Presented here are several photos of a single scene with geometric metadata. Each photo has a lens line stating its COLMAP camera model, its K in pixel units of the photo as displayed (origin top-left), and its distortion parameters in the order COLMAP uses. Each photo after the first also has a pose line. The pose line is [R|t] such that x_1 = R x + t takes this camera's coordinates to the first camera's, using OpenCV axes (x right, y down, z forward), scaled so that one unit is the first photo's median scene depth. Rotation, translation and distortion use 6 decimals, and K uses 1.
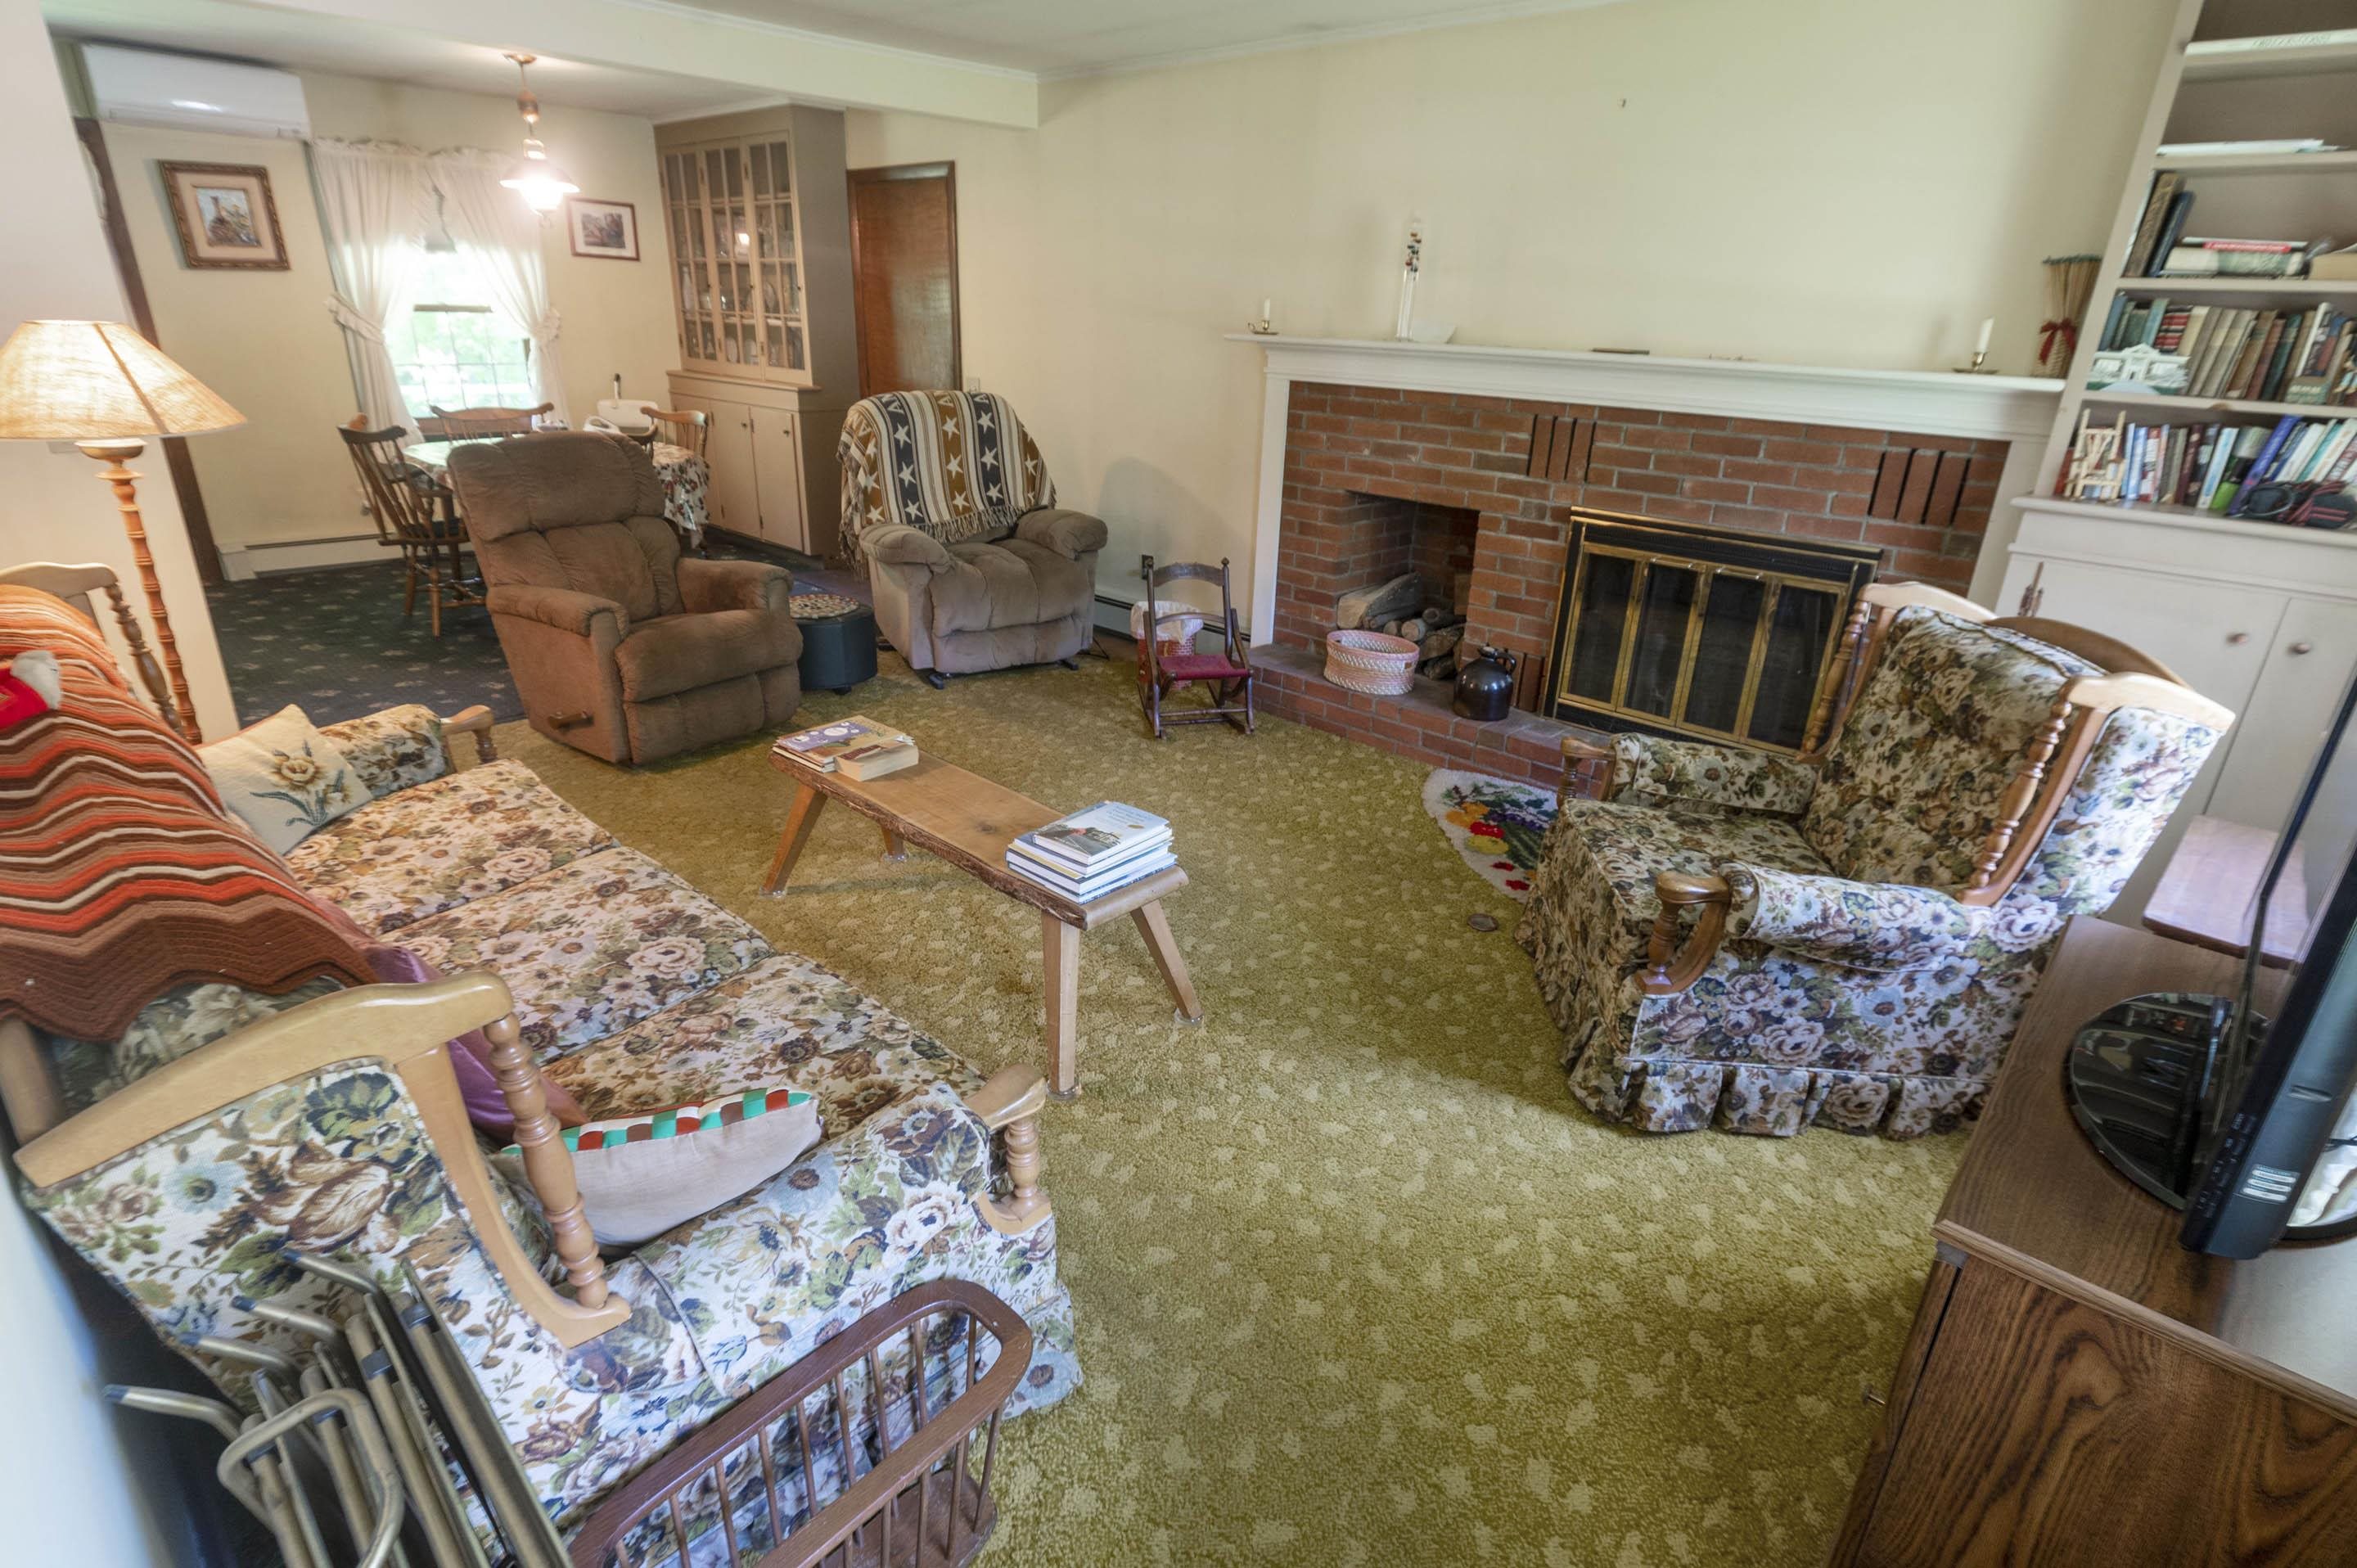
lens RADIAL K [[1185.2, 0, 1179.0], [0, 1185.2, 787.2], [0, 0, 1]] dist [-0.008704, 0.003923]
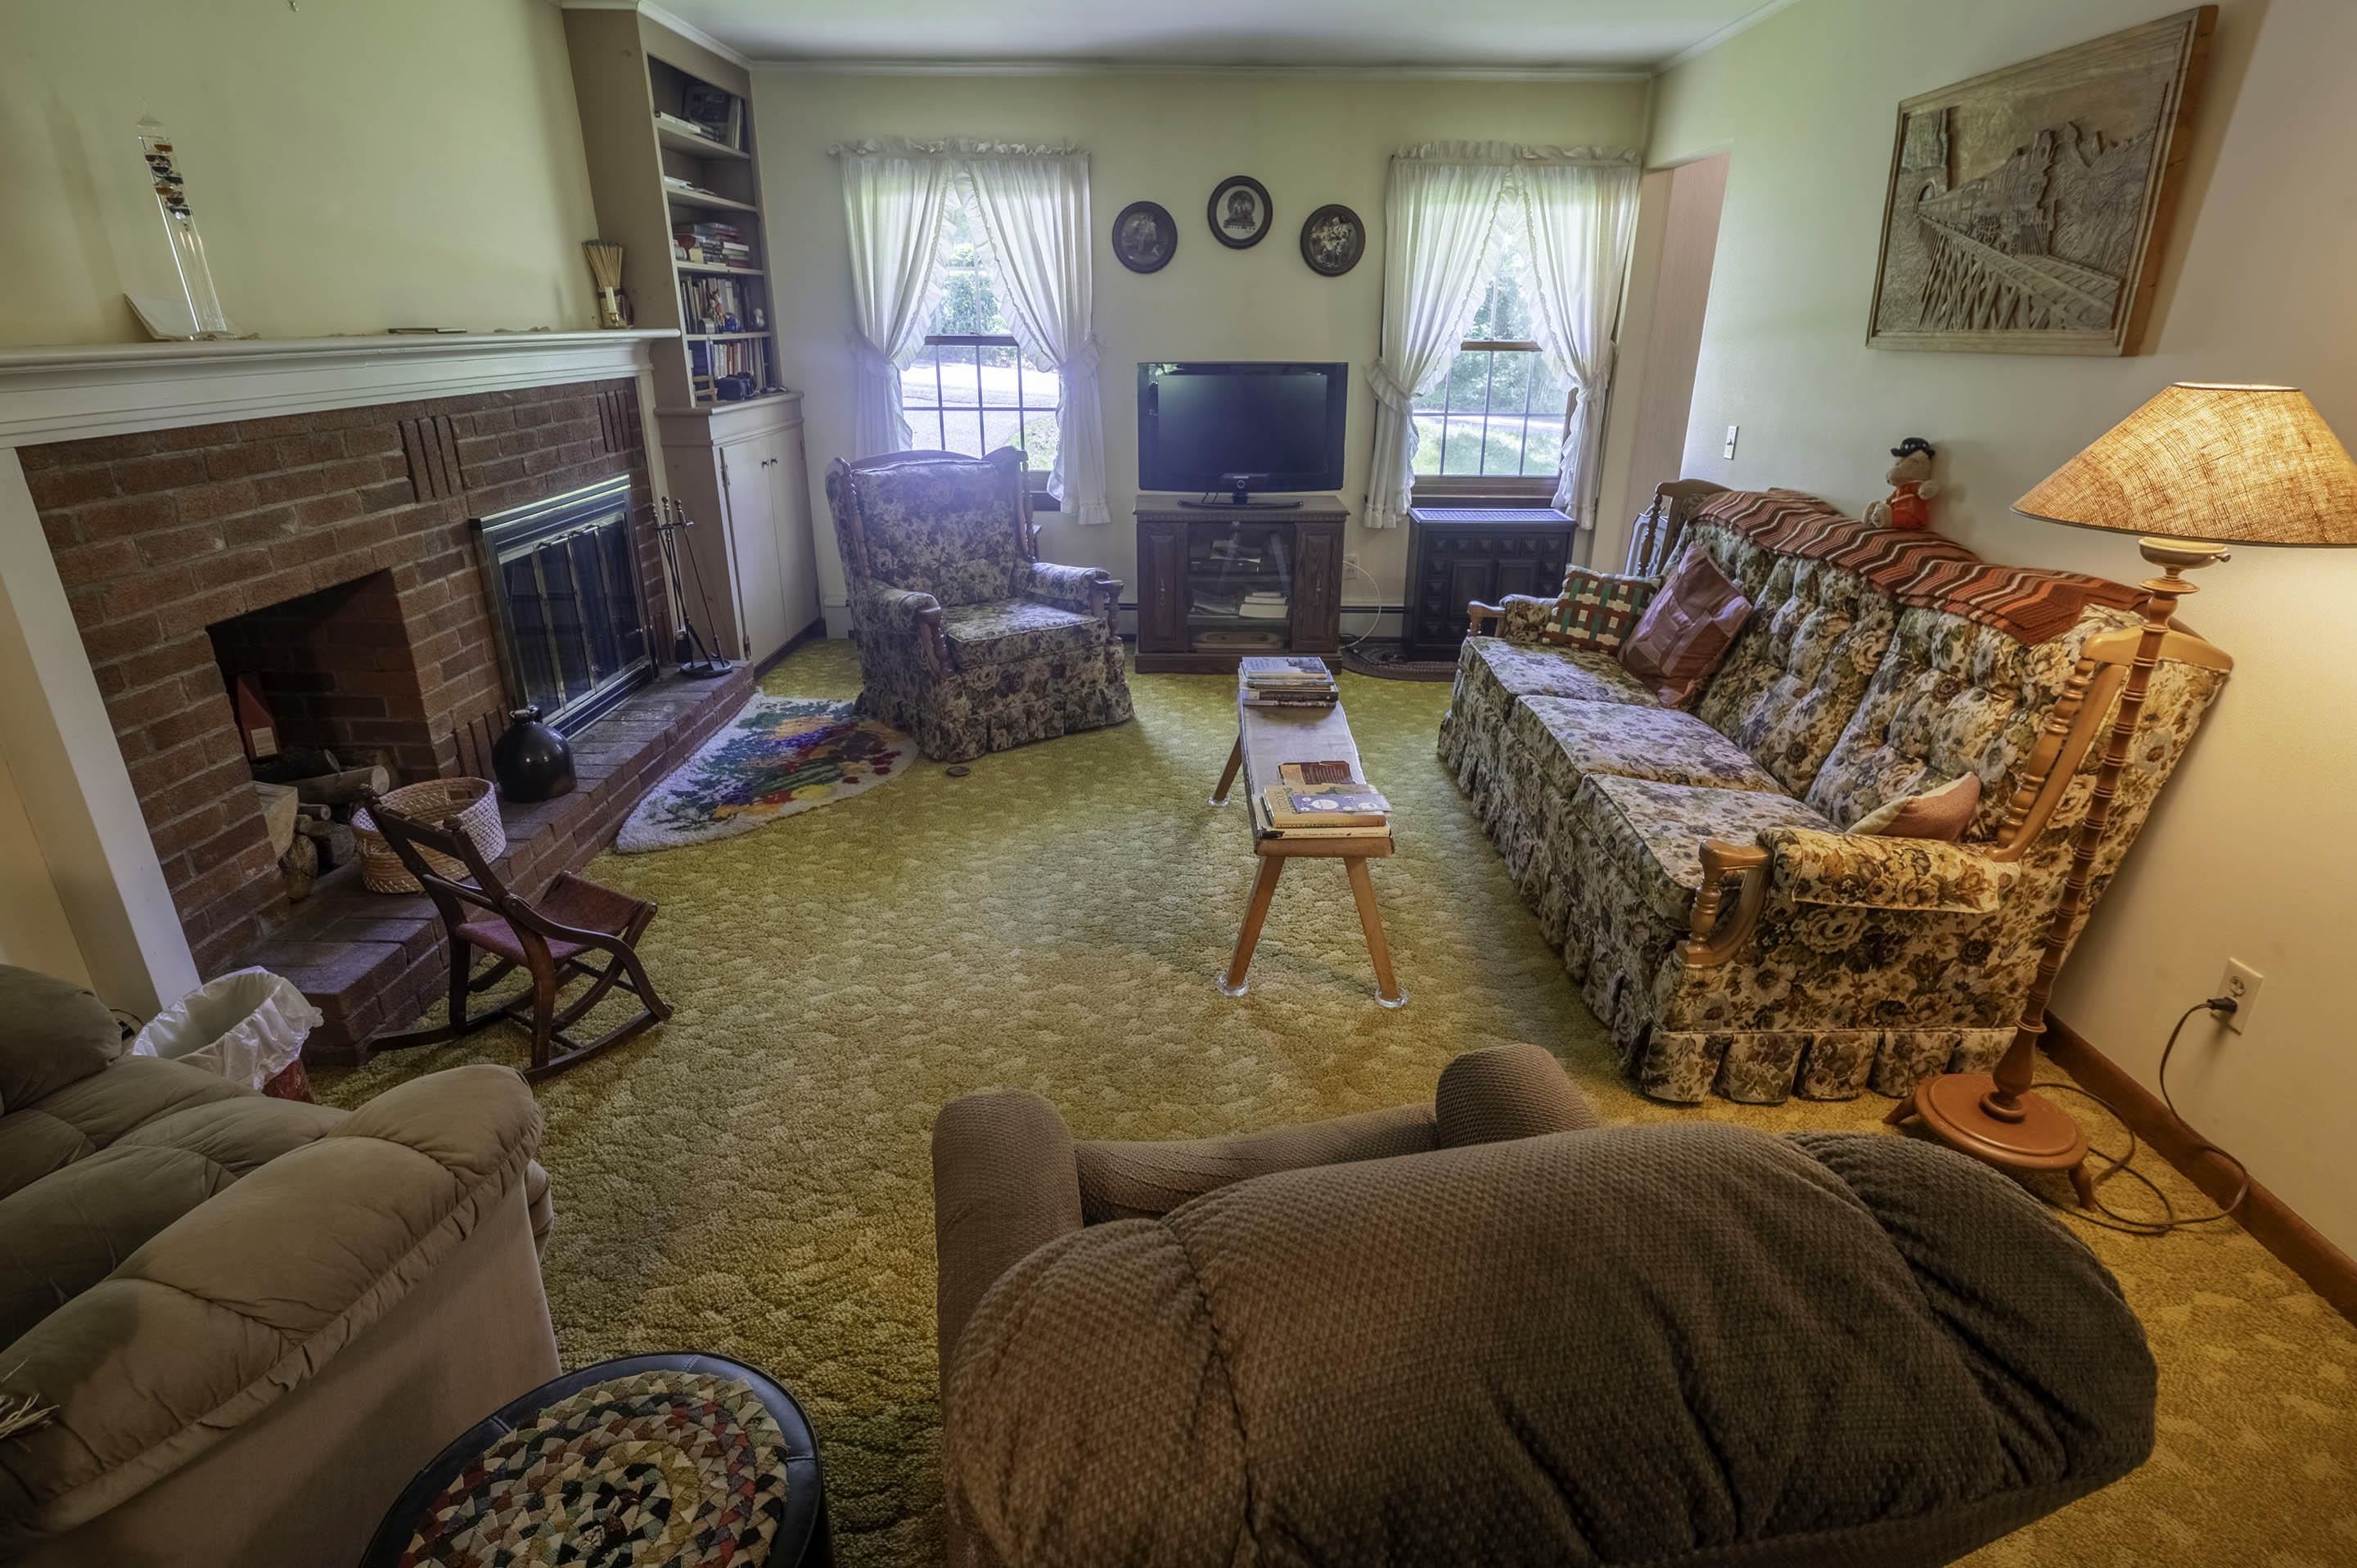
lens RADIAL K [[1185.2, 0, 1179.9], [0, 1185.2, 781.4], [0, 0, 1]] dist [-0.008704, 0.003923]
pose [[-0.680704, -0.306999, 0.665127, -0.580354], [0.242505, 0.762323, 0.600045, -0.447370], [-0.691255, 0.569750, -0.444467, 1.063165]]
